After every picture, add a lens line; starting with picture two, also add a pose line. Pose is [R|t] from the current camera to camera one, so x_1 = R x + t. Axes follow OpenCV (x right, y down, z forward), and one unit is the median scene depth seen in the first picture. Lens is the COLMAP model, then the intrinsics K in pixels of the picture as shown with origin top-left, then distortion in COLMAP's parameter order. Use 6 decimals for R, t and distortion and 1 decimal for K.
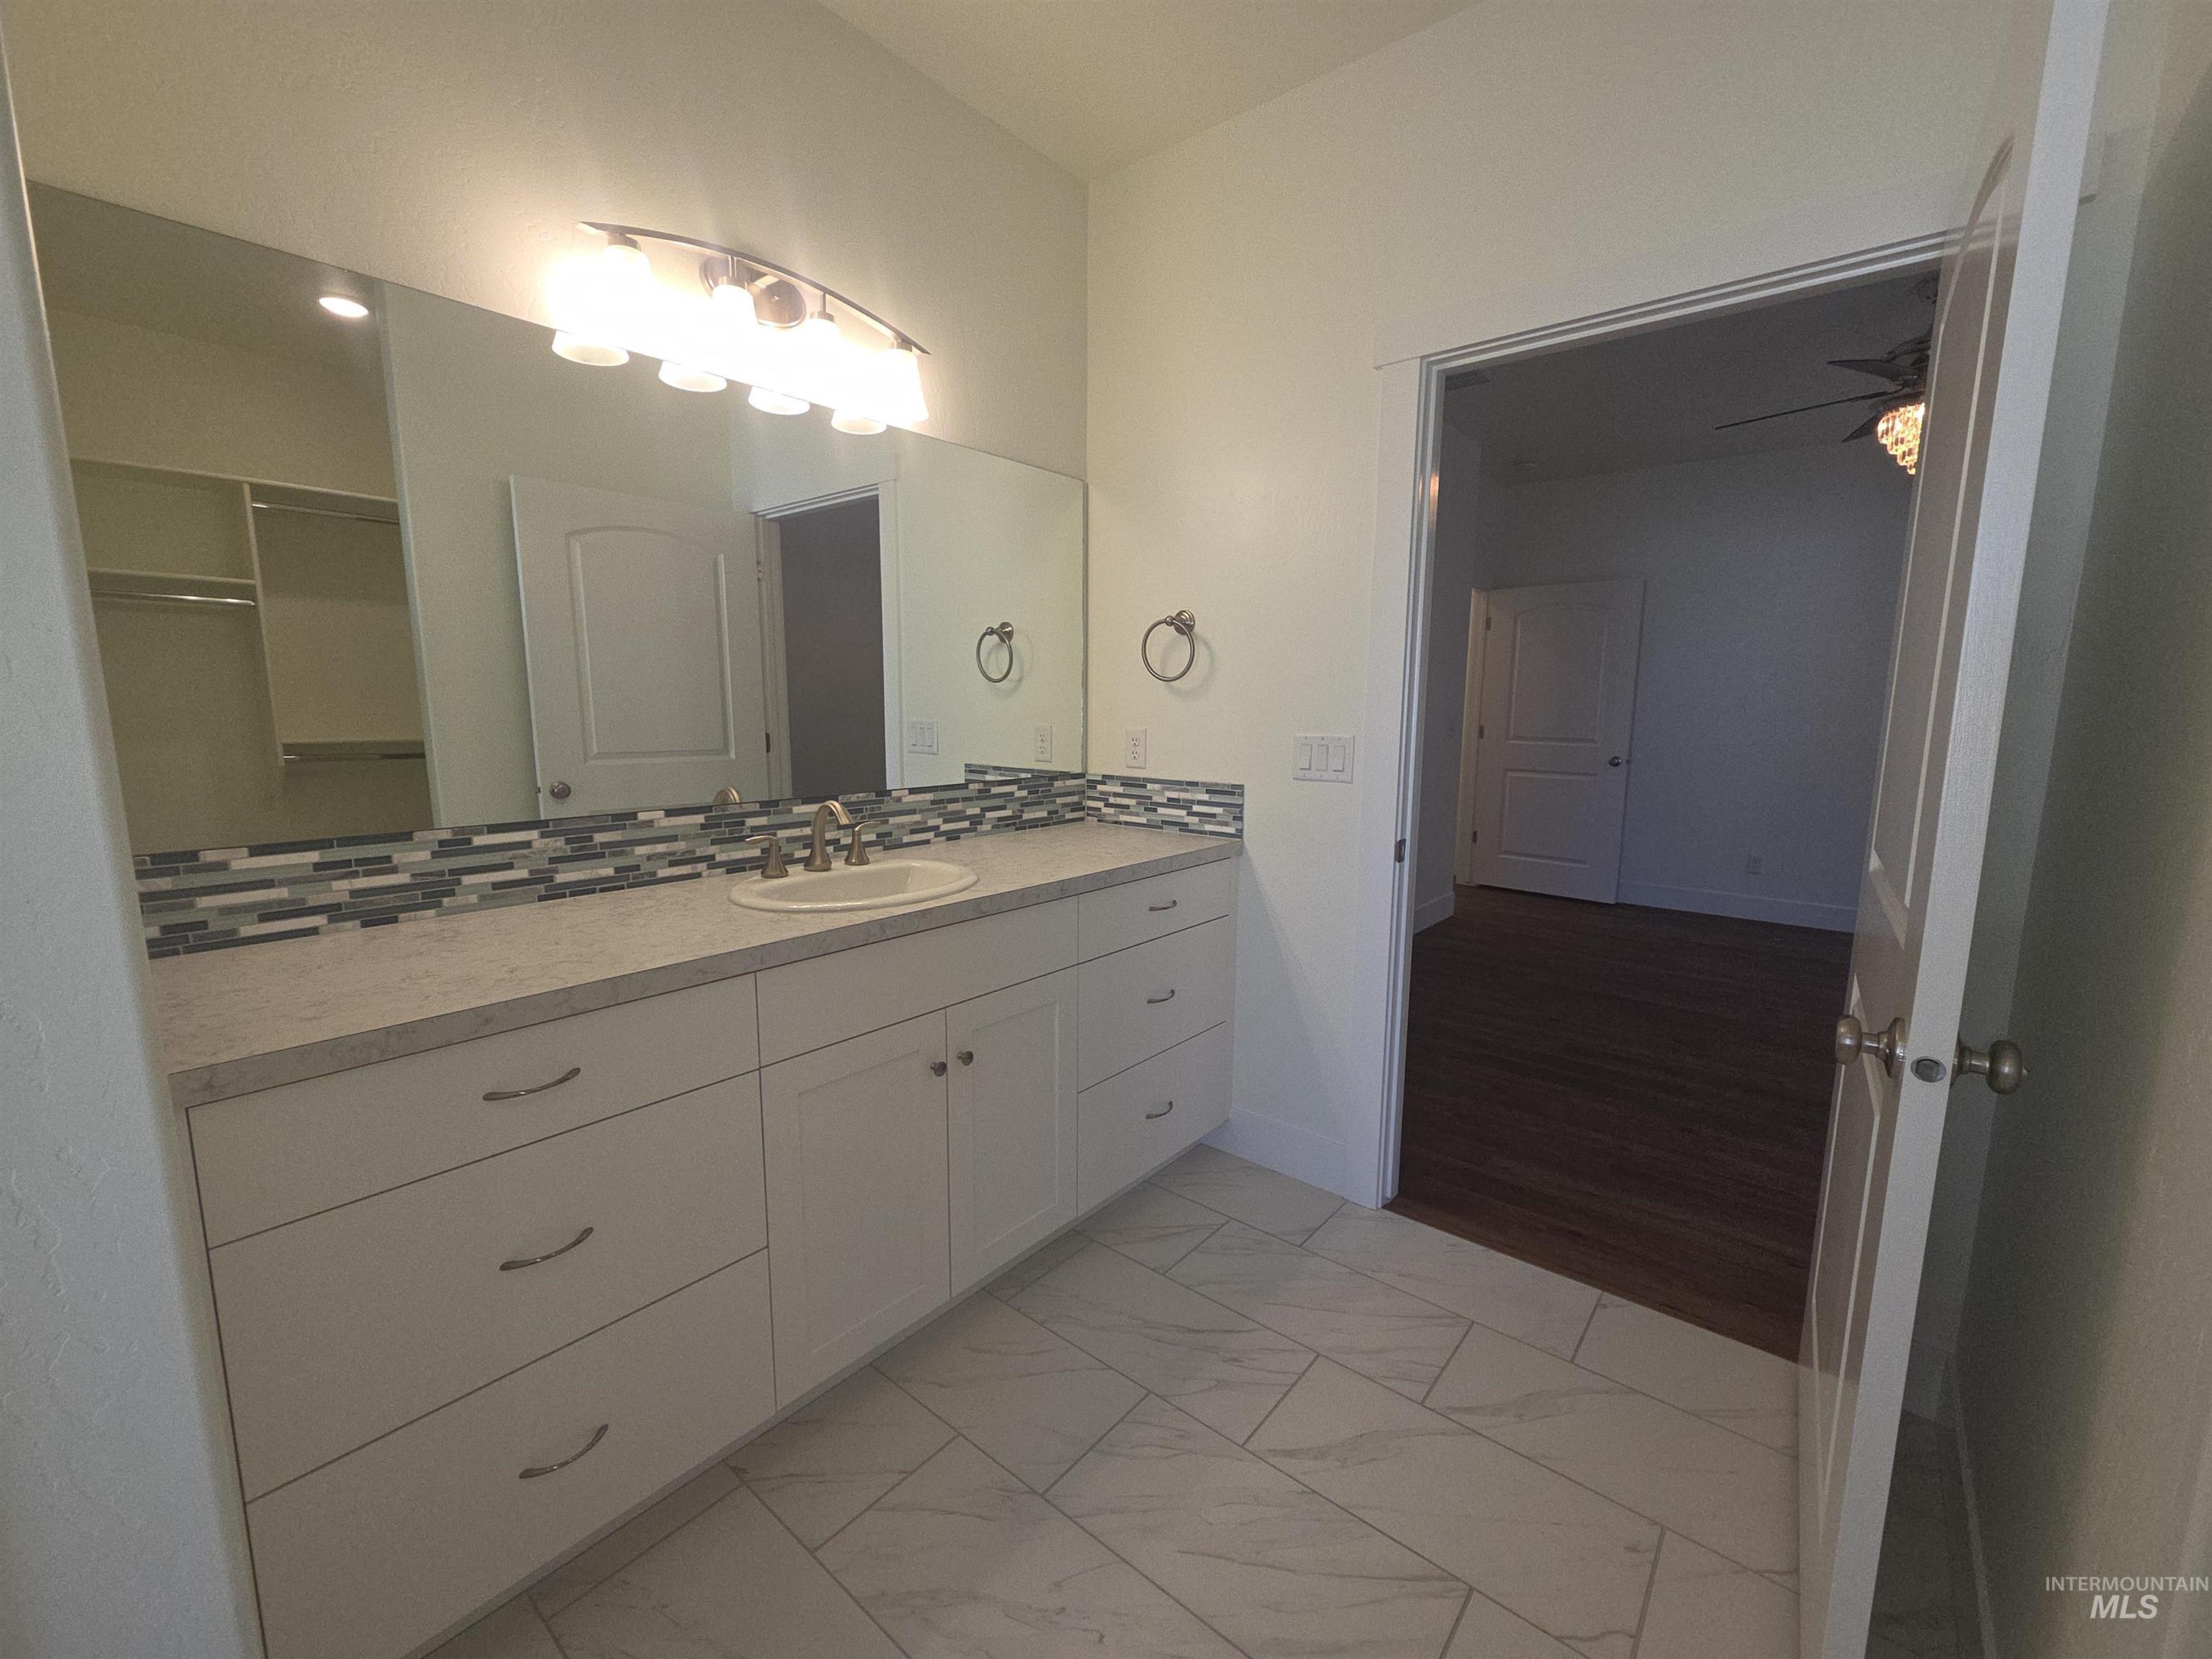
lens RADIAL K [[909.0, 0, 1106.0], [0, 909.0, 829.5], [0, 0, 1]] dist [0.000329, -0.000054]
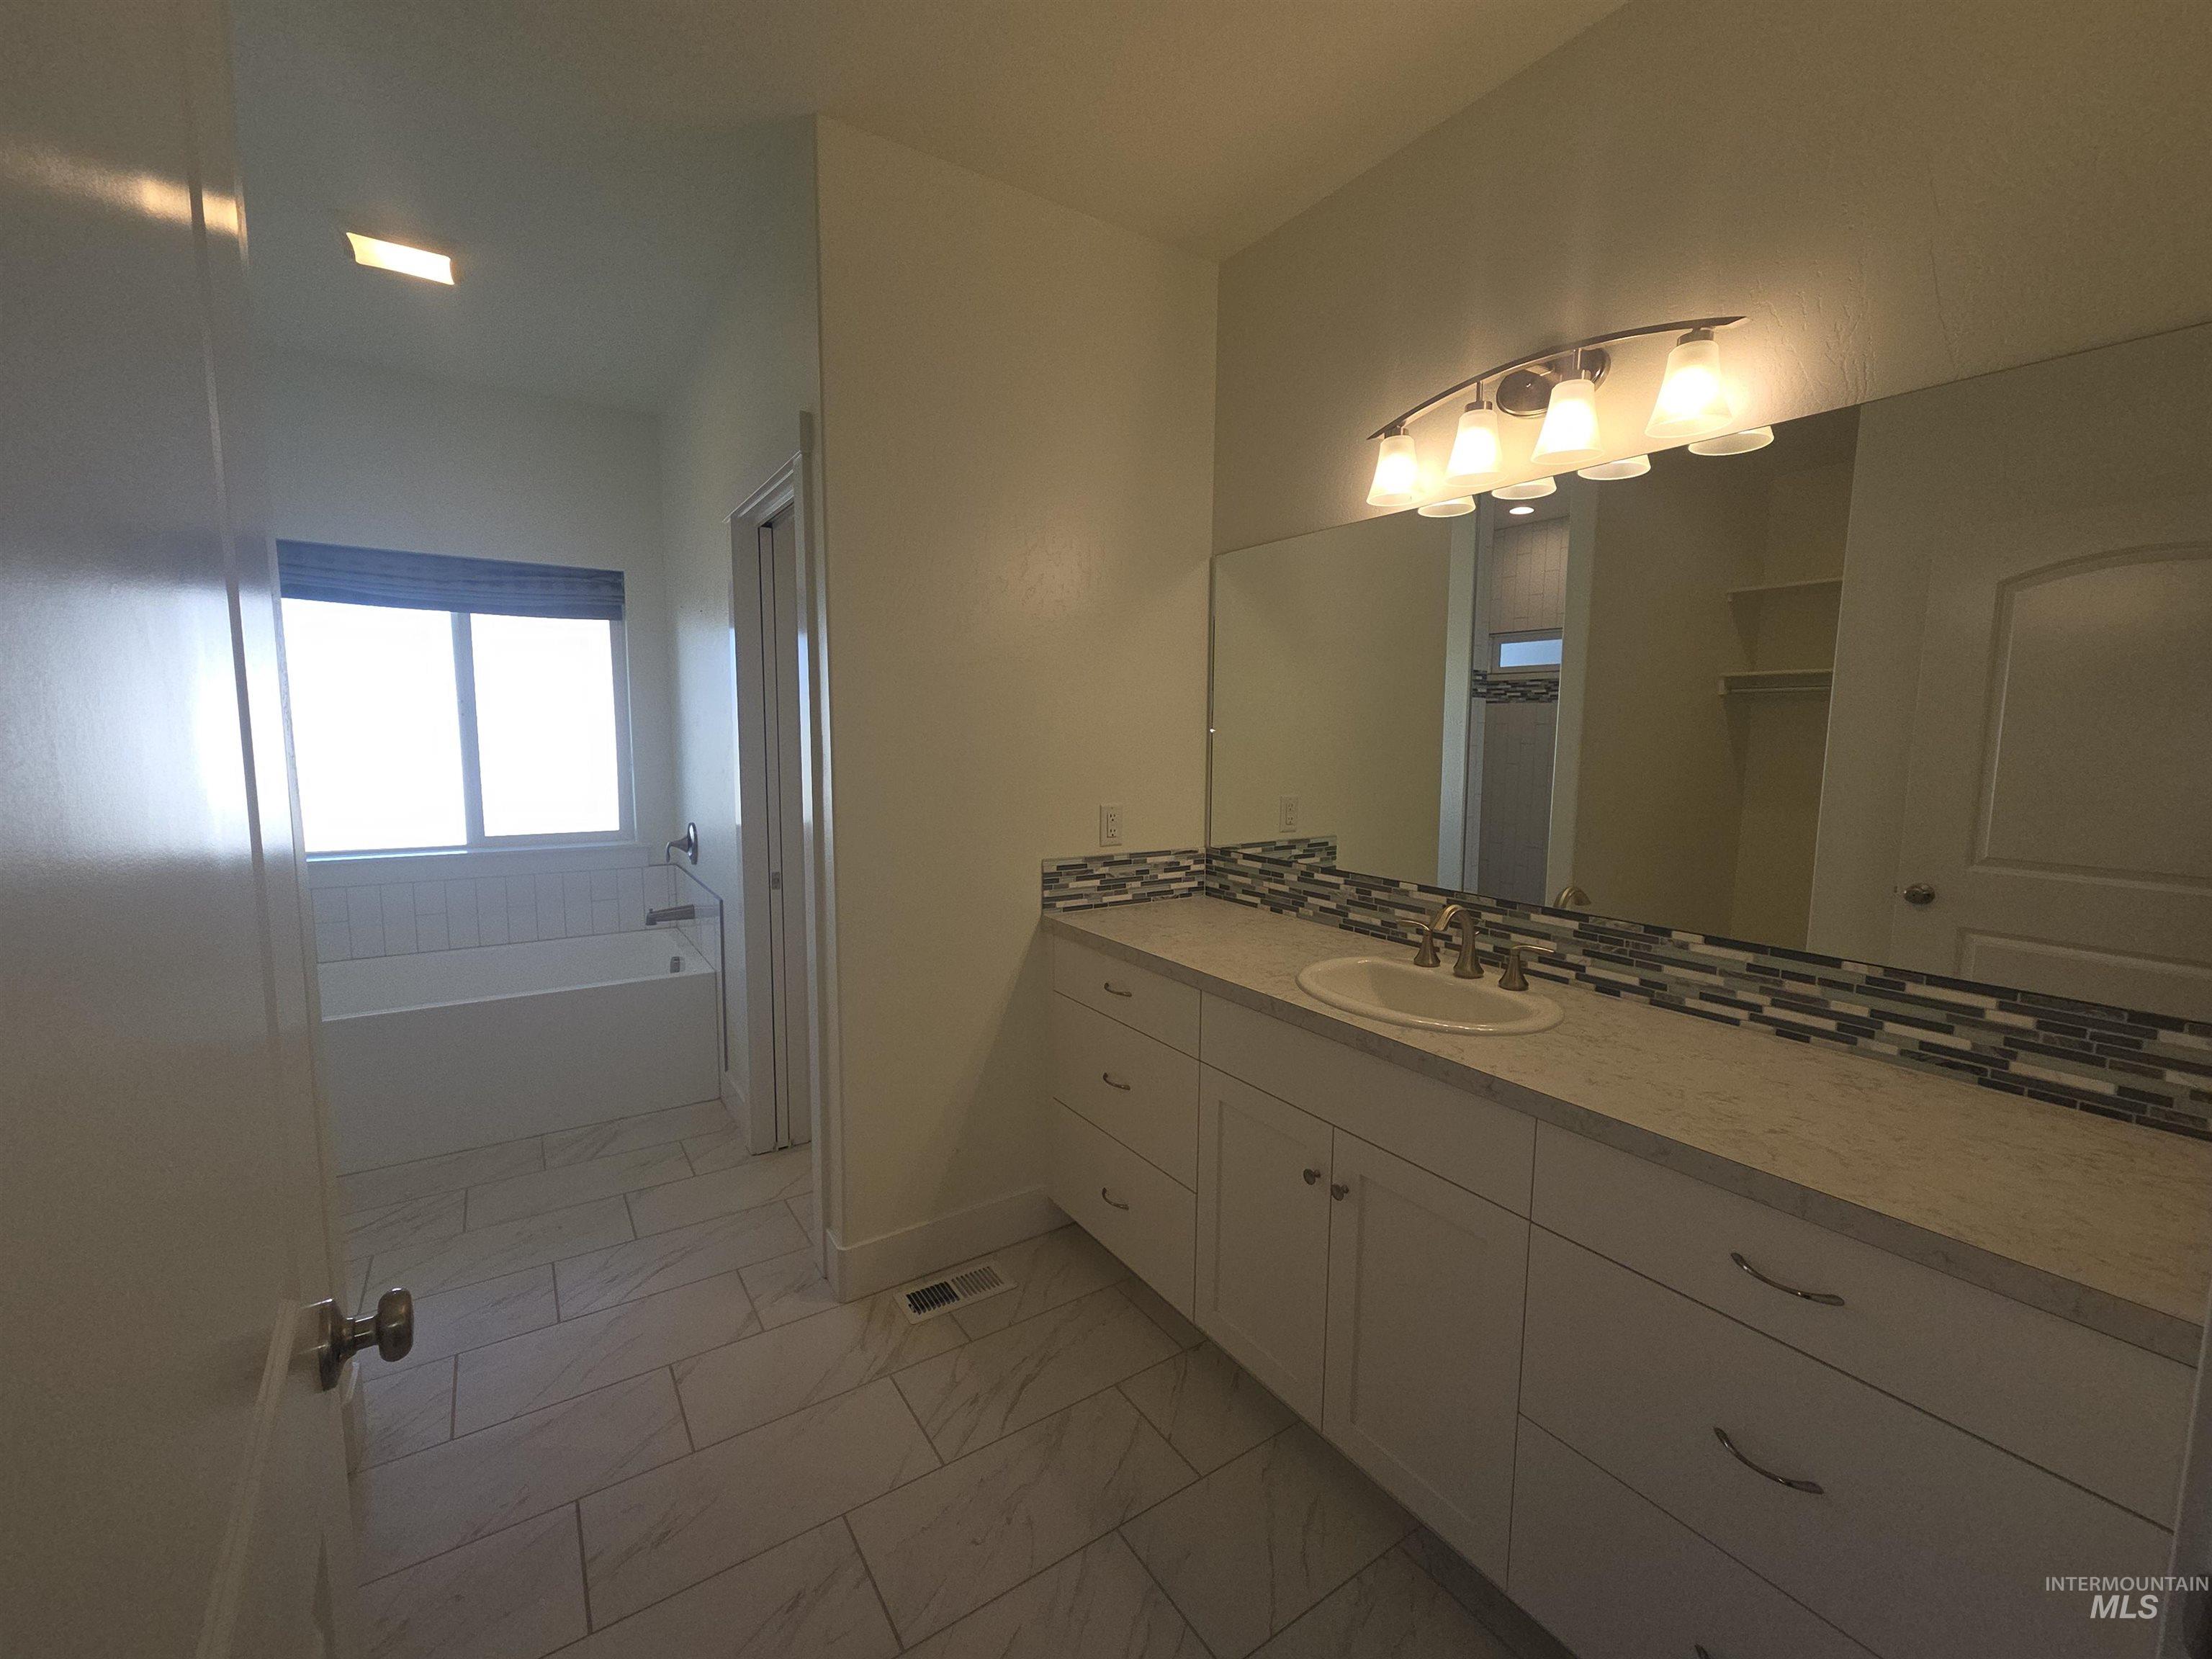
lens RADIAL K [[909.0, 0, 1106.0], [0, 909.0, 829.5], [0, 0, 1]] dist [0.000329, -0.000054]
pose [[-0.285921, 0.037326, -0.957526, 0.662768], [-0.210468, 0.972395, 0.100753, -0.108782], [0.934854, 0.230336, -0.270172, 0.799433]]
